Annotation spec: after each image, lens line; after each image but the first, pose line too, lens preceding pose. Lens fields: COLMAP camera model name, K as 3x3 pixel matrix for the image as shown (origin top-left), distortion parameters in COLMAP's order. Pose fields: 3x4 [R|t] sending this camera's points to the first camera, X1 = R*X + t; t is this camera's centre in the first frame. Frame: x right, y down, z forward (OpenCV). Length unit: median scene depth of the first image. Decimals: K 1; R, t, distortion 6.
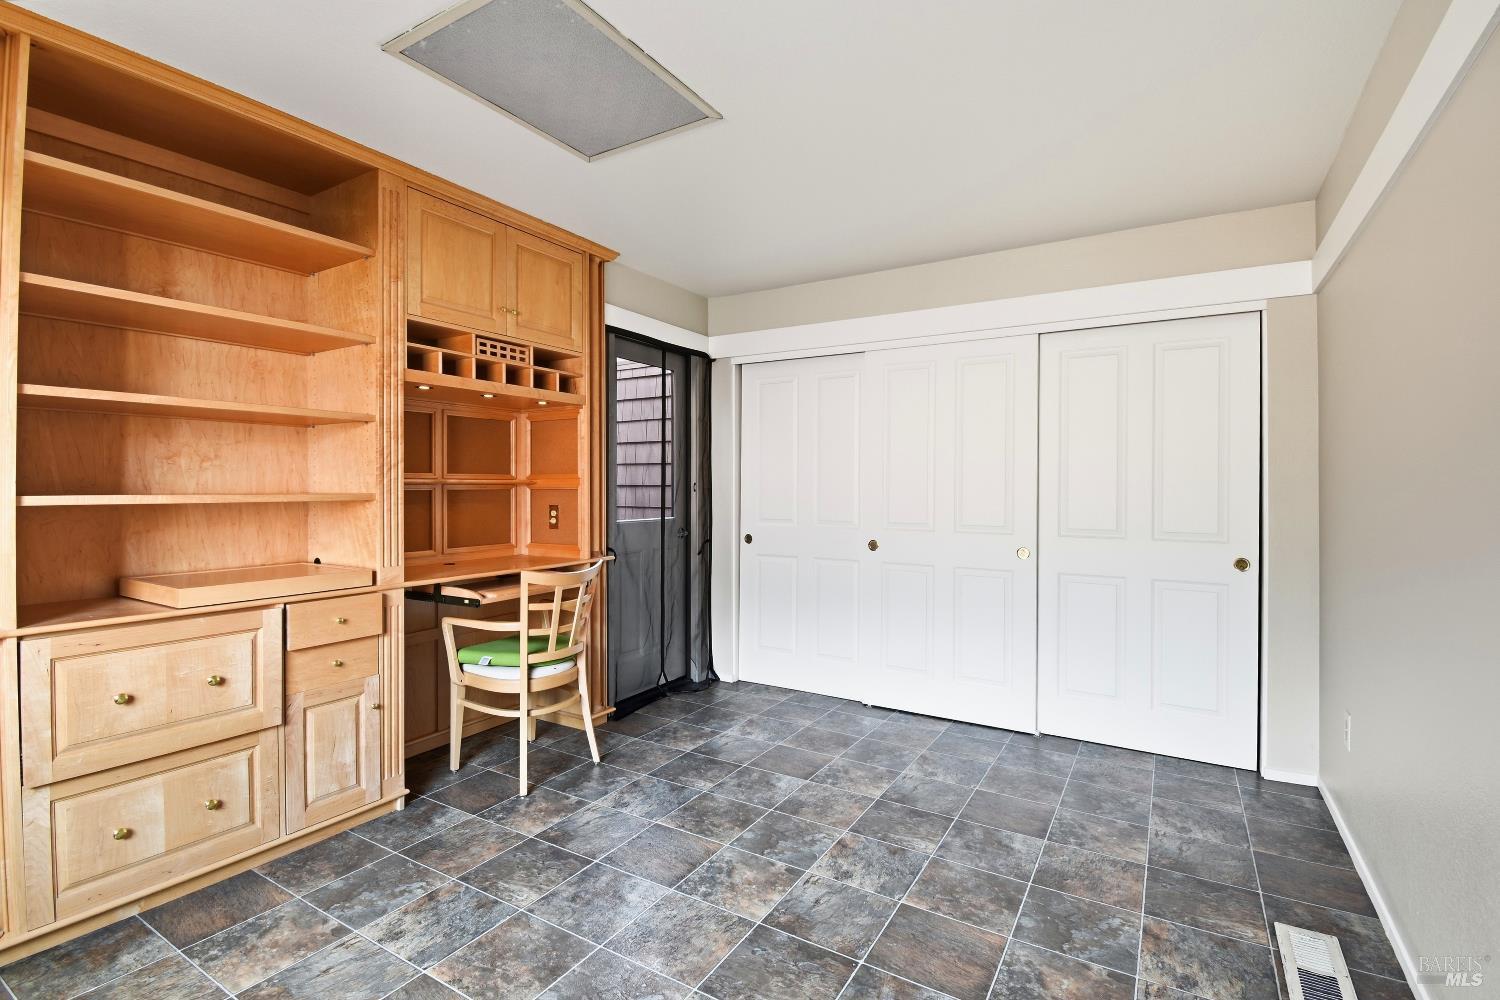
lens RADIAL K [[704.6, 0, 738.4], [0, 704.6, 471.0], [0, 0, 1]] dist [-0.002620, -0.007080]
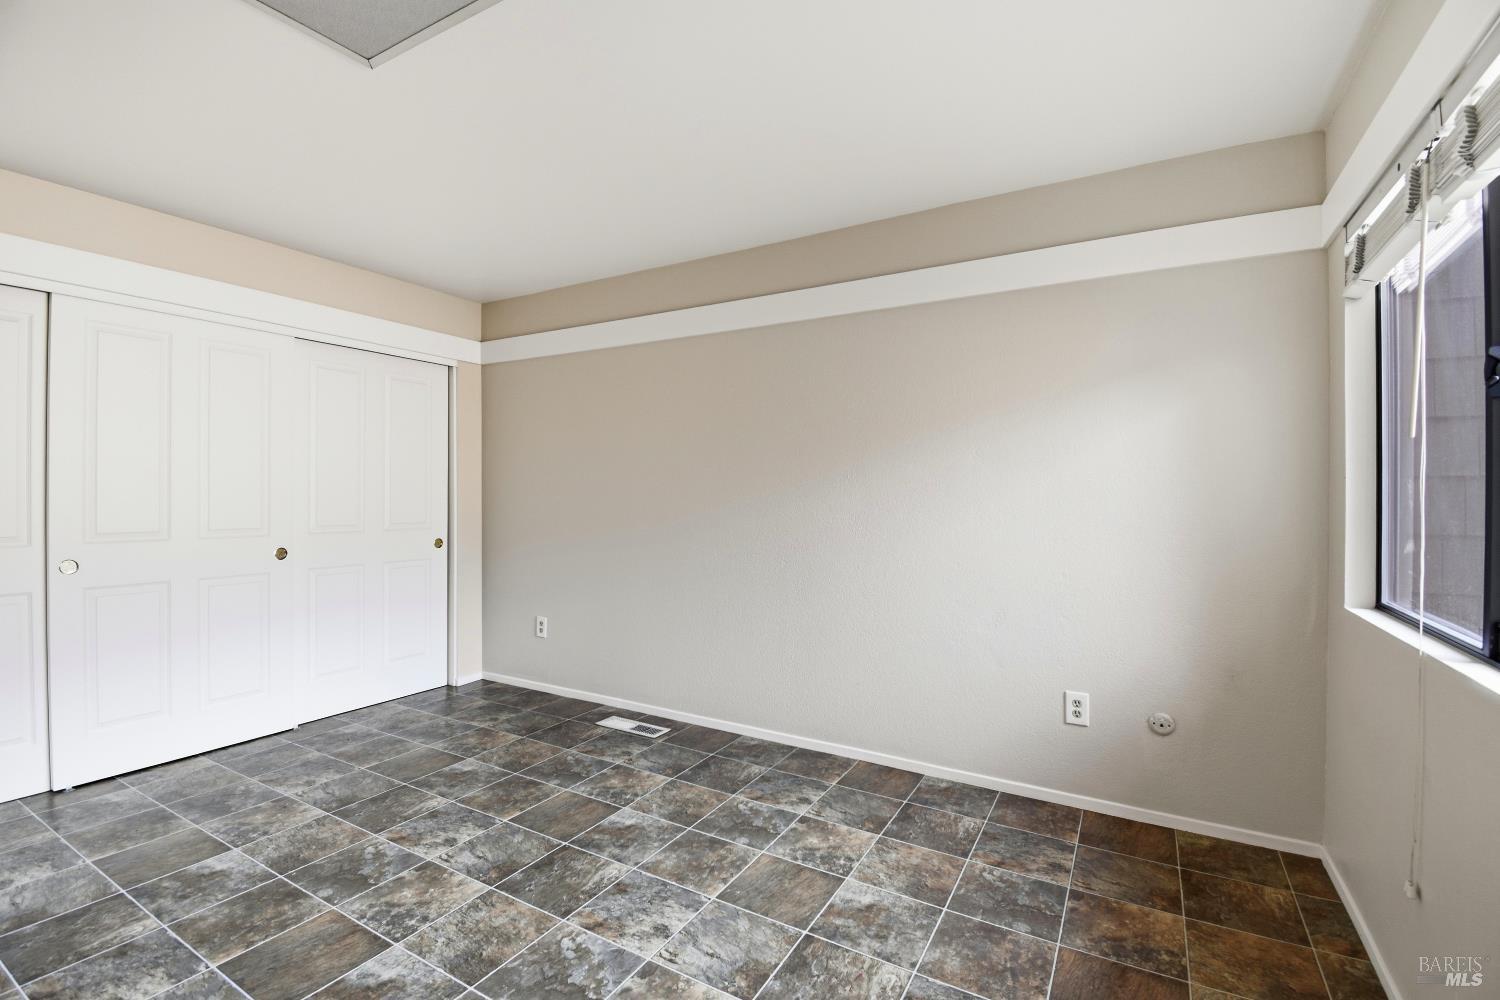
lens RADIAL K [[684.1, 0, 753.2], [0, 684.1, 487.1], [0, 0, 1]] dist [-0.004276, -0.010601]
pose [[-0.033023, -0.001387, 0.999454, -0.695747], [-0.026987, 0.999636, 0.000496, 0.000235], [-0.999090, -0.026955, -0.033049, 0.421587]]
